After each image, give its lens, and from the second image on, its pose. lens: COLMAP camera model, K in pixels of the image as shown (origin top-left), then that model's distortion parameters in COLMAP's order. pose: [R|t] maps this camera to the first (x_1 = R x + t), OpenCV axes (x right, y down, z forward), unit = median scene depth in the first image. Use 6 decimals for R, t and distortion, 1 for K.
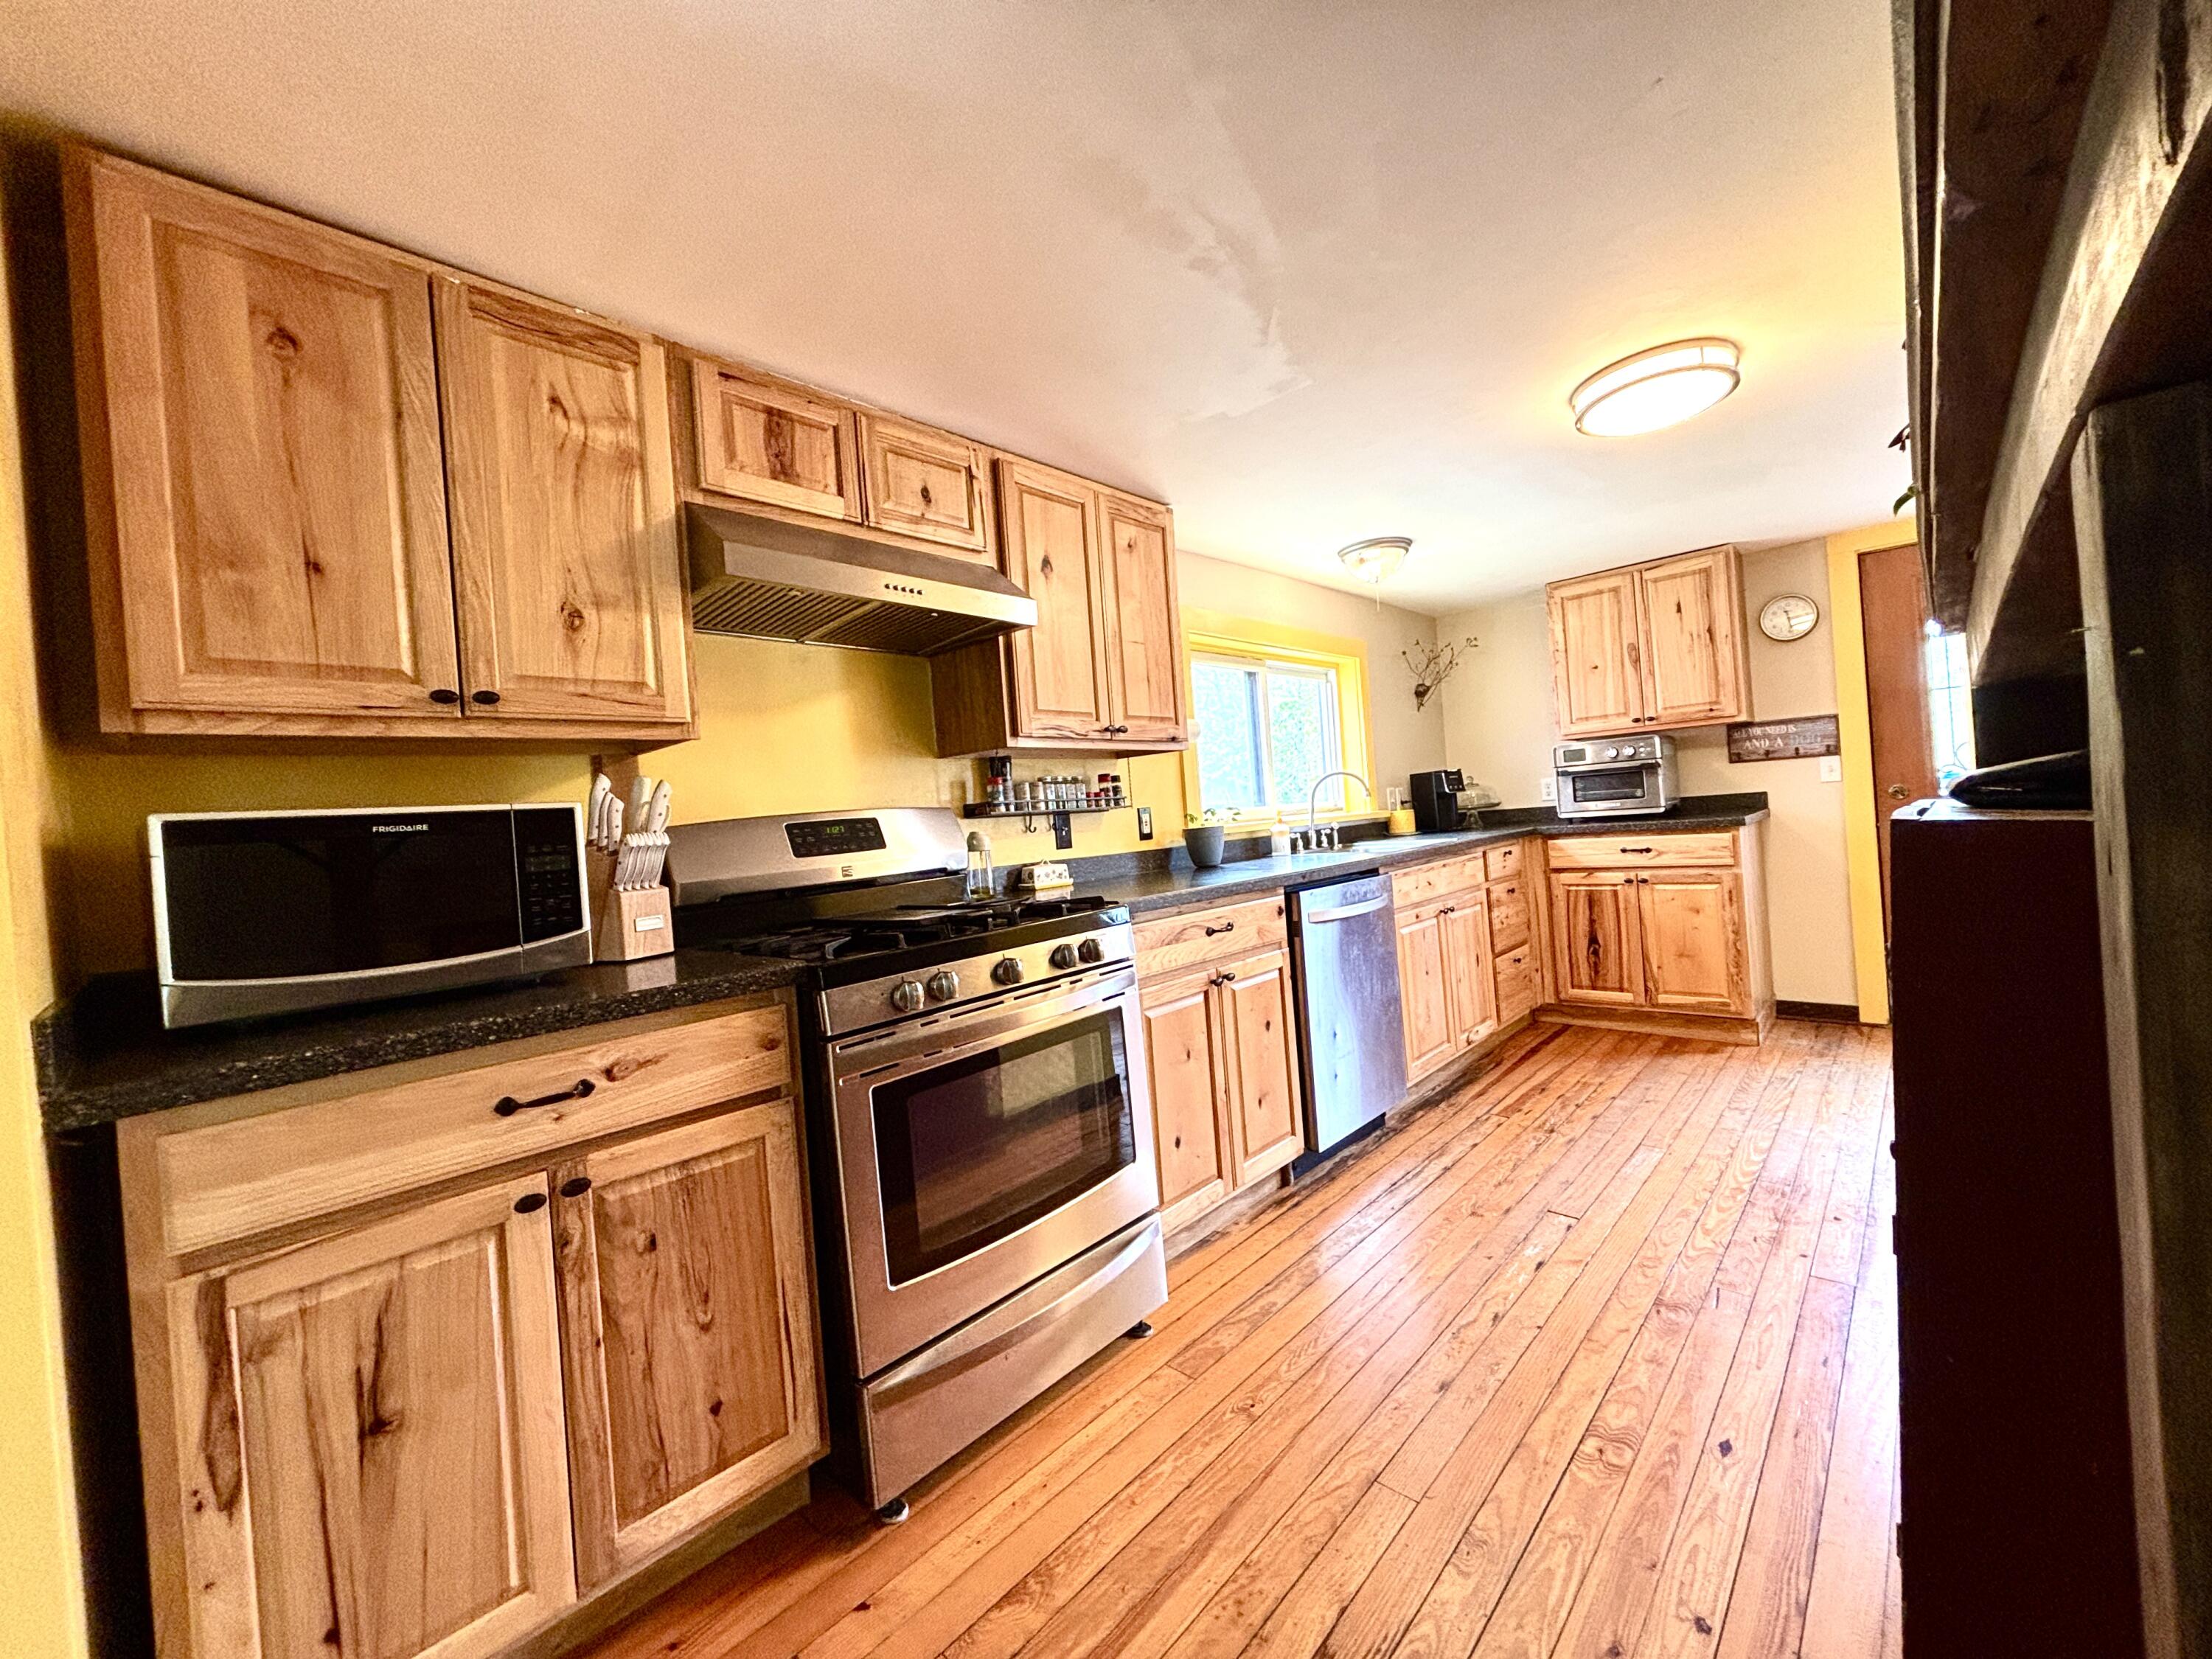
lens RADIAL K [[884.7, 0, 1102.4], [0, 884.7, 826.4], [0, 0, 1]] dist [0.000683, -0.000597]
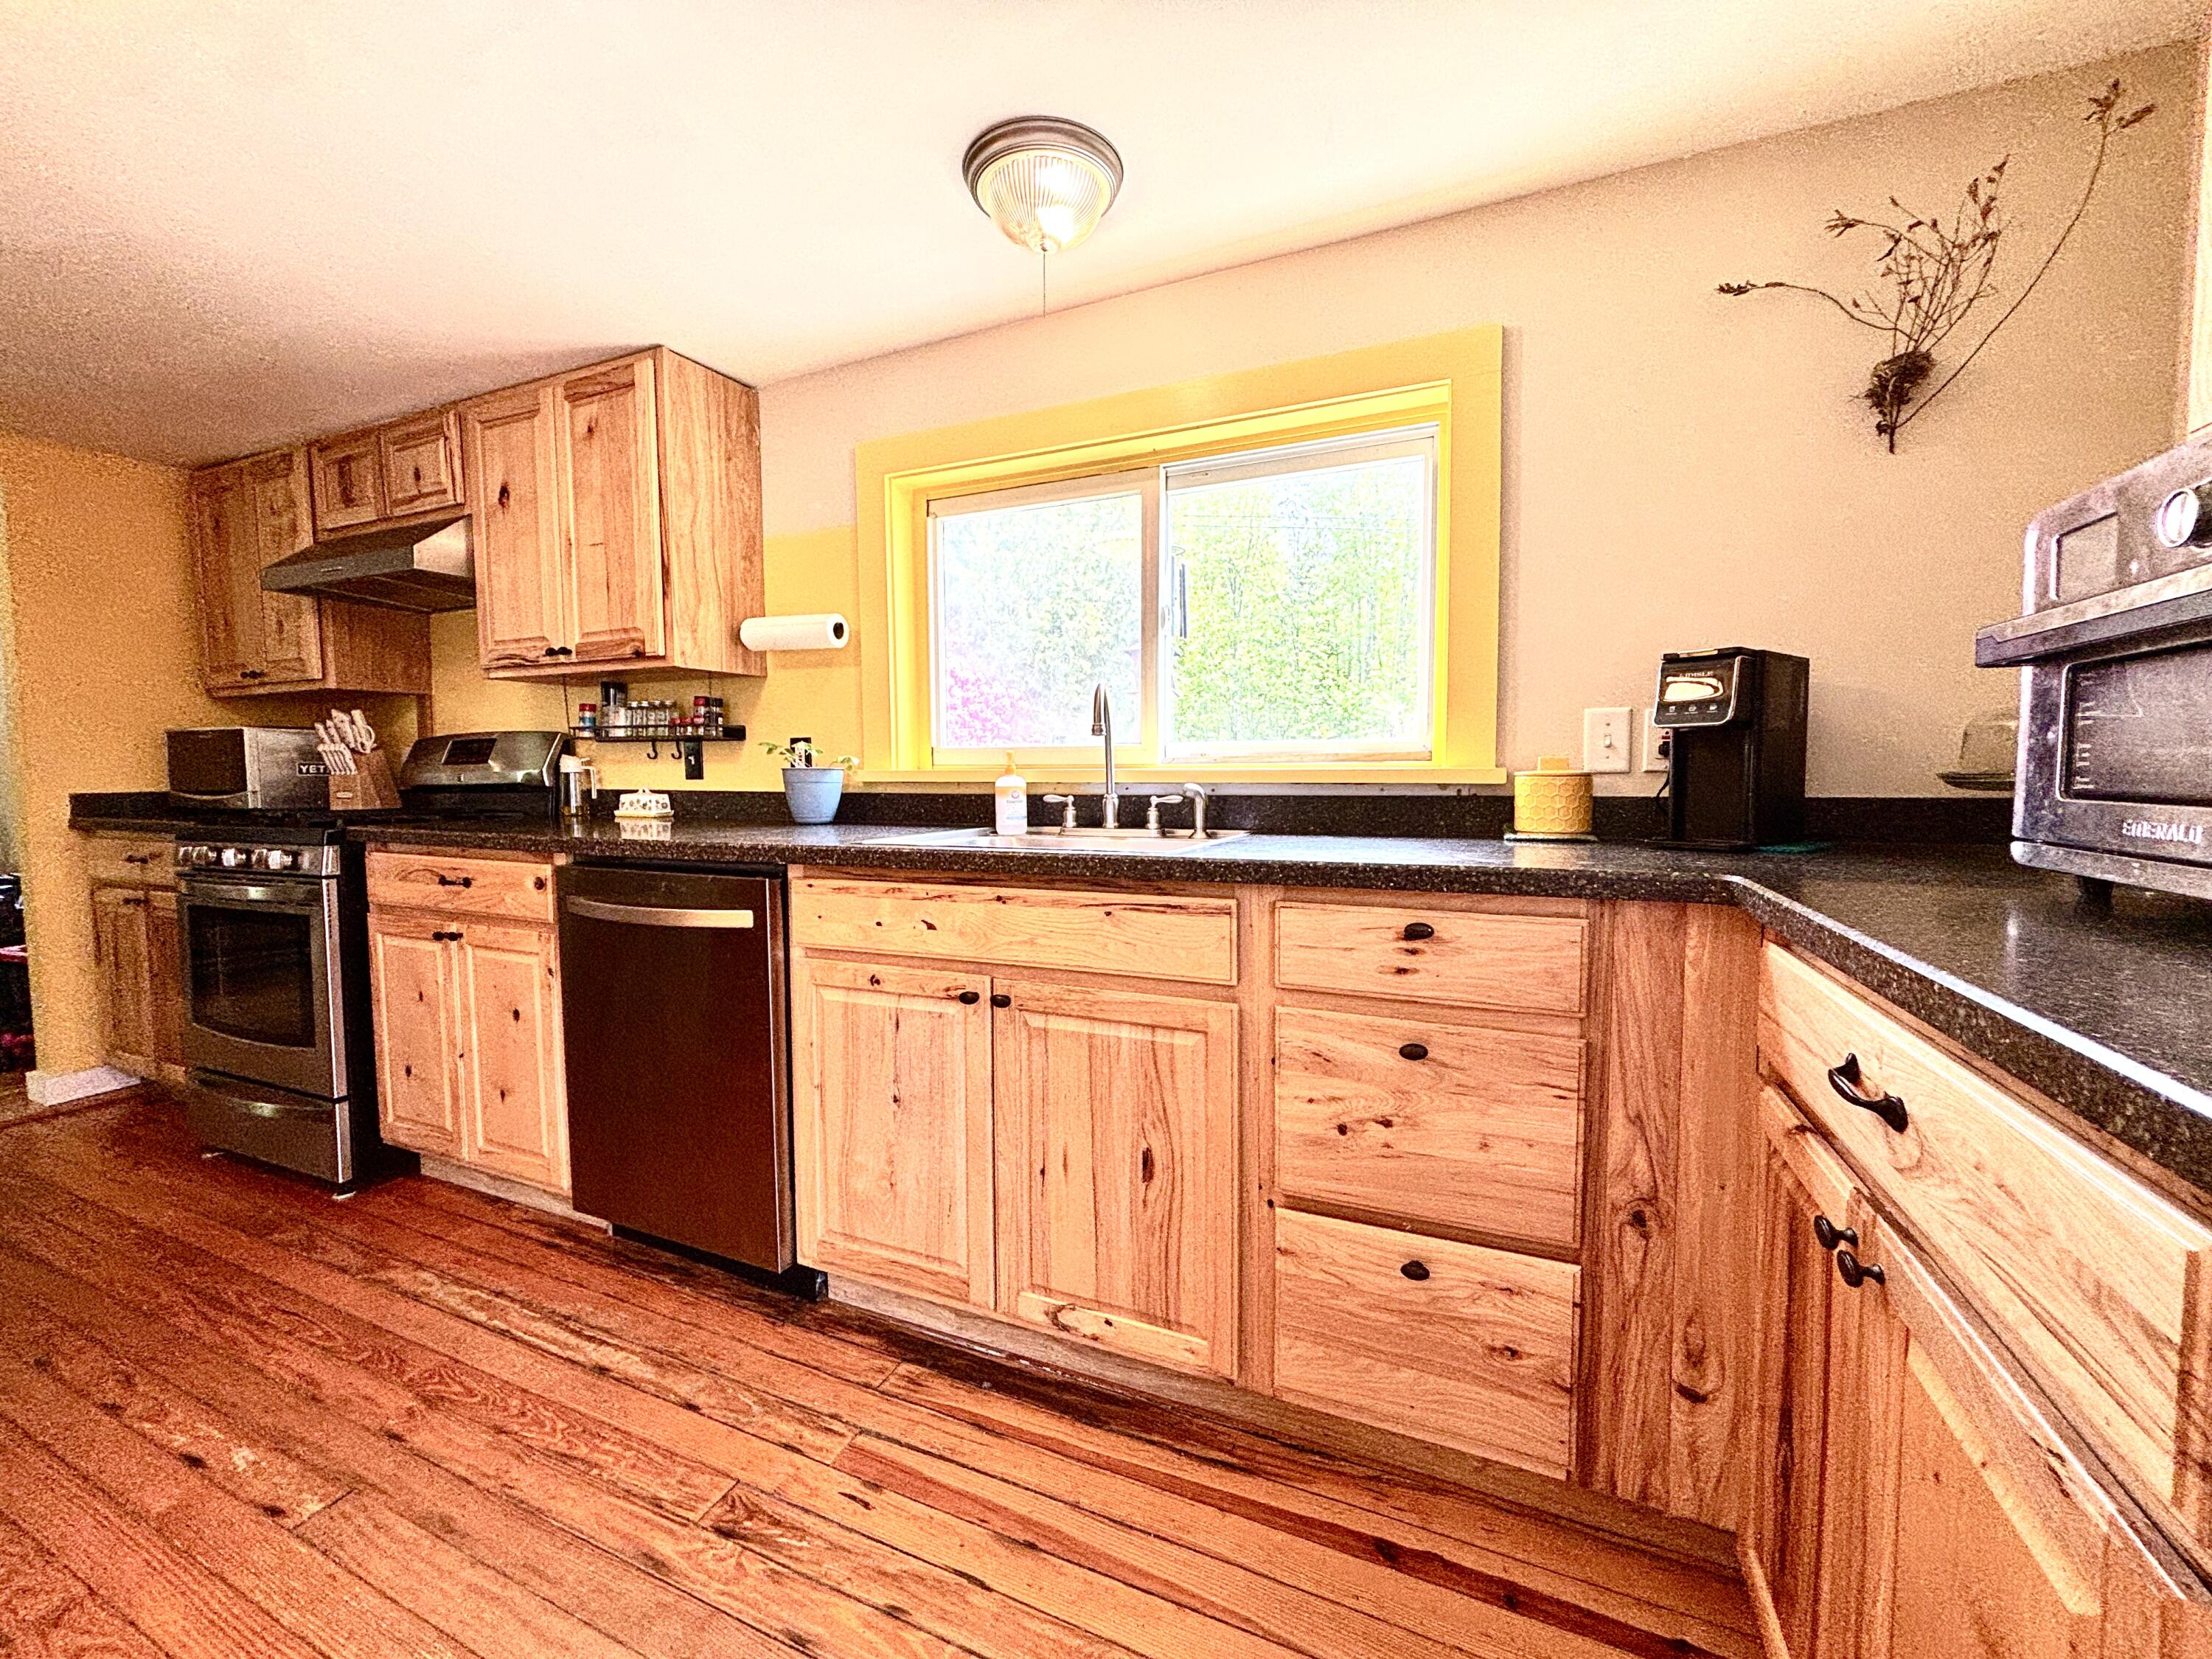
lens RADIAL K [[884.7, 0, 1112.4], [0, 884.7, 830.4], [0, 0, 1]] dist [0.000683, -0.000597]
pose [[0.333736, 0.139820, -0.932240, 0.963619], [-0.025682, 0.989920, 0.139277, -0.061669], [0.942317, -0.022540, 0.333963, 1.085301]]
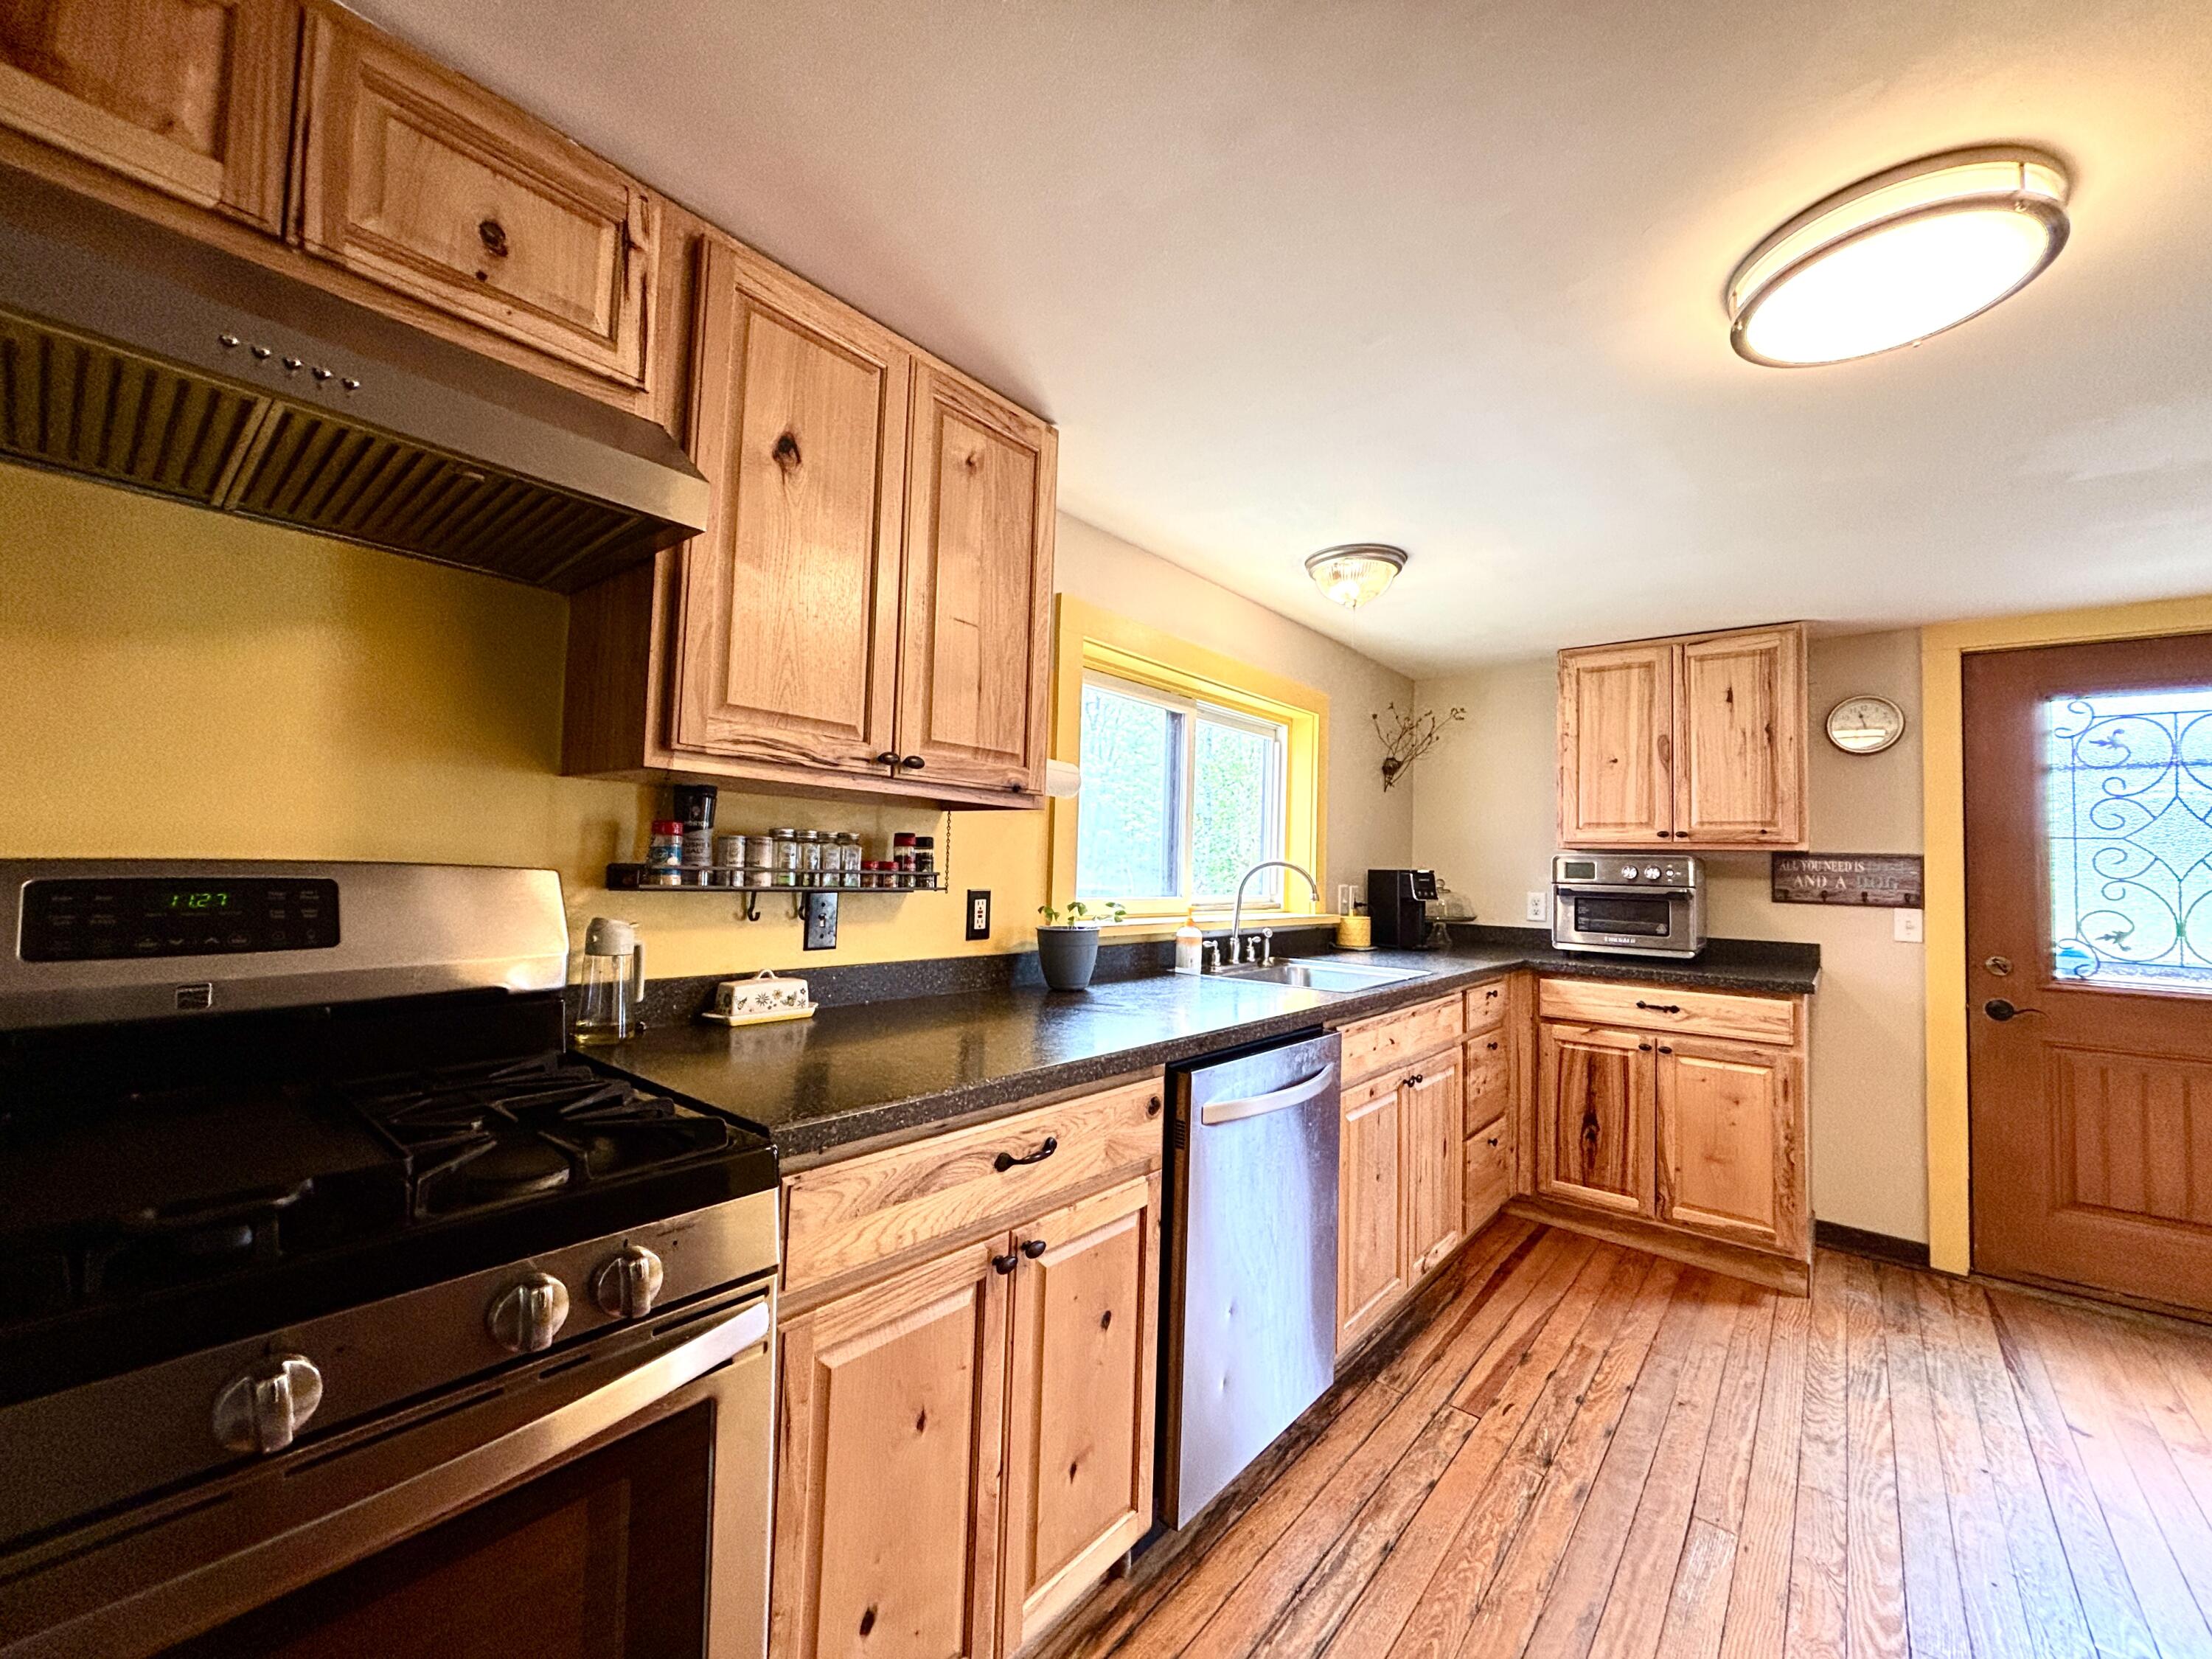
lens RADIAL K [[884.7, 0, 1100.5], [0, 884.7, 827.9], [0, 0, 1]] dist [0.000683, -0.000597]
pose [[0.992413, 0.109330, 0.056245, 0.103360], [-0.106267, 0.992824, -0.054848, -0.043766], [-0.061838, 0.048455, 0.996909, 0.373951]]
